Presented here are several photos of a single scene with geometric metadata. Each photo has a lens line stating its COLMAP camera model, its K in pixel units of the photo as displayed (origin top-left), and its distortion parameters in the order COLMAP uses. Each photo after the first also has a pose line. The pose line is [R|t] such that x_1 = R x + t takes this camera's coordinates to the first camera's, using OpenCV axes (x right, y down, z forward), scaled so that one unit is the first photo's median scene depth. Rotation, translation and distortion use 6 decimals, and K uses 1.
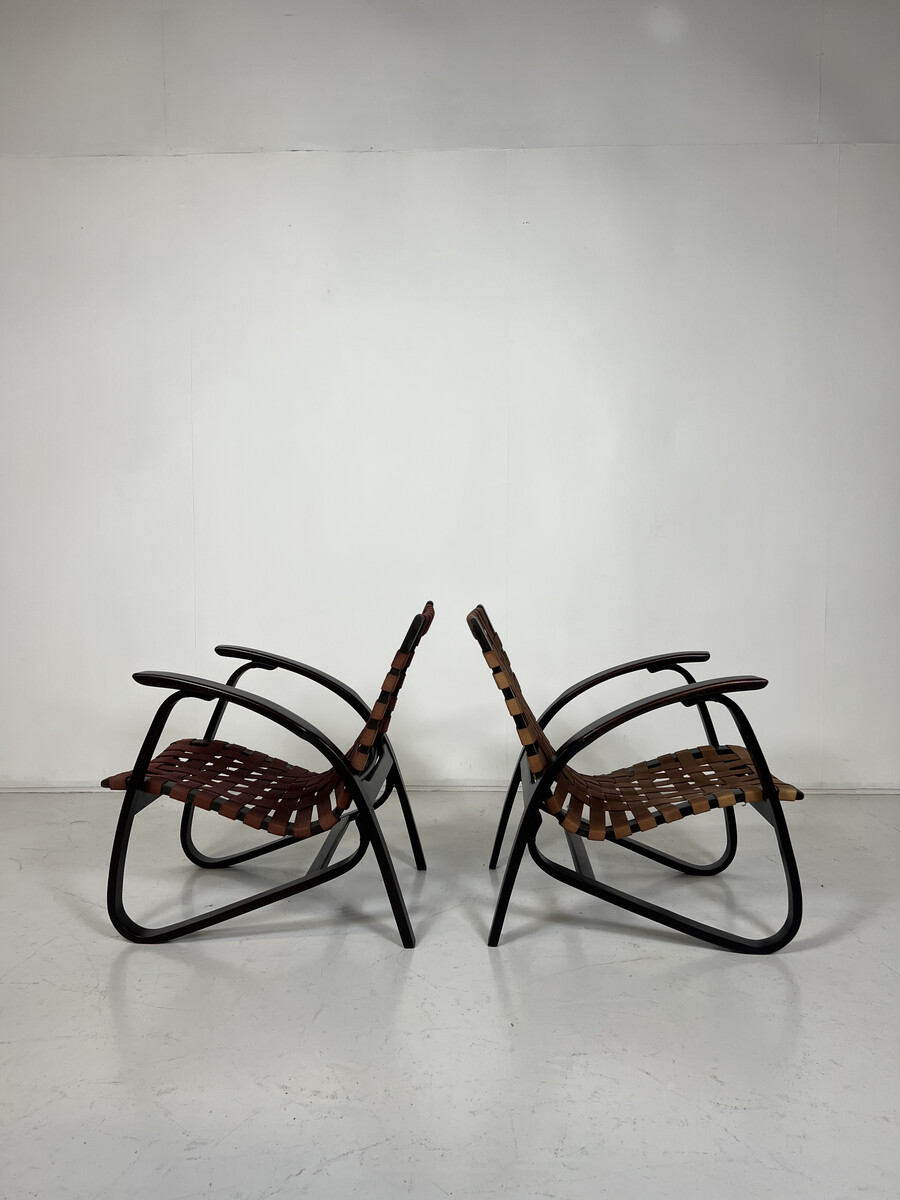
lens RADIAL K [[915.7, 0, 440.9], [0, 915.7, 599.1], [0, 0, 1]] dist [0.077885, -0.124847]
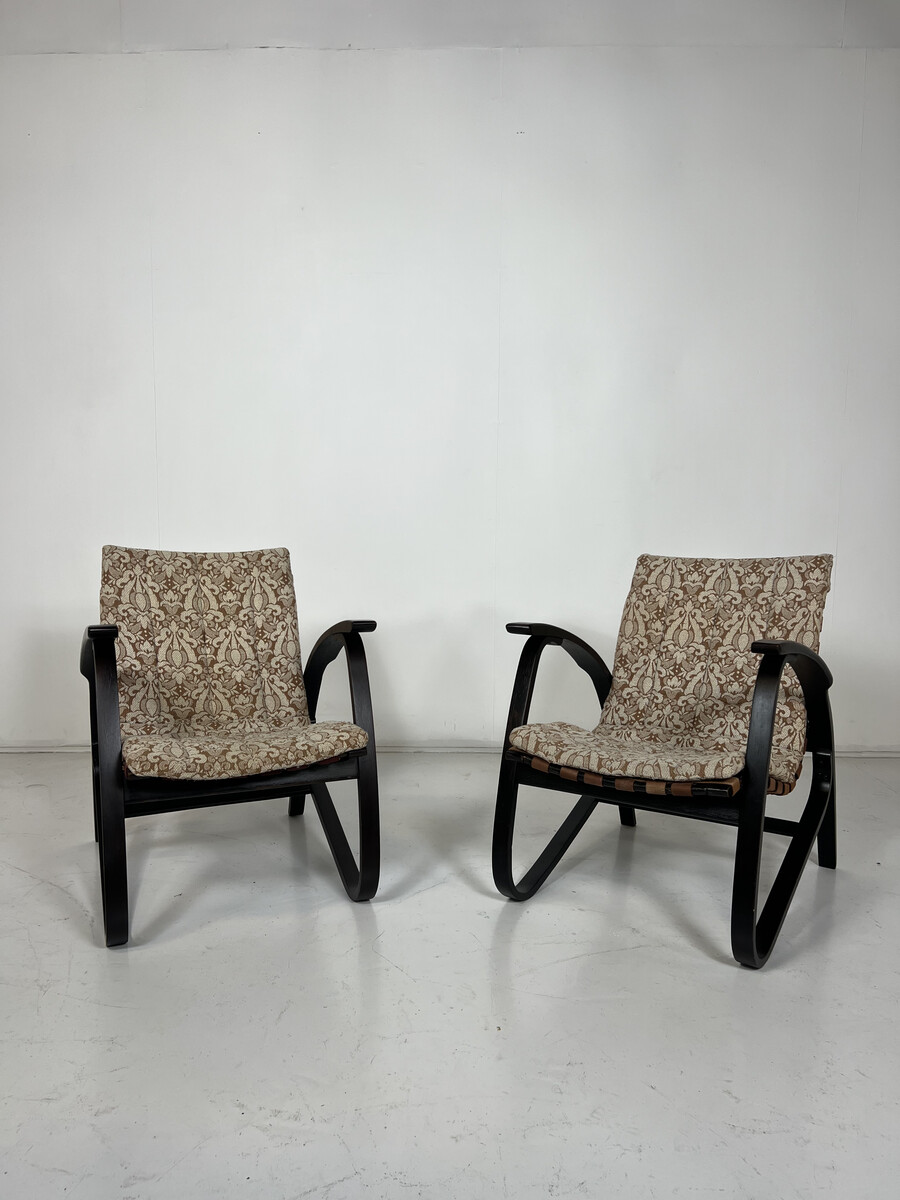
lens RADIAL K [[915.7, 0, 440.9], [0, 915.7, 599.1], [0, 0, 1]] dist [0.077885, -0.124847]
pose [[0.999864, 0.004780, 0.015756, 0.004419], [-0.005648, 0.998442, 0.055519, -0.002036], [-0.015466, -0.055601, 0.998333, 0.143734]]
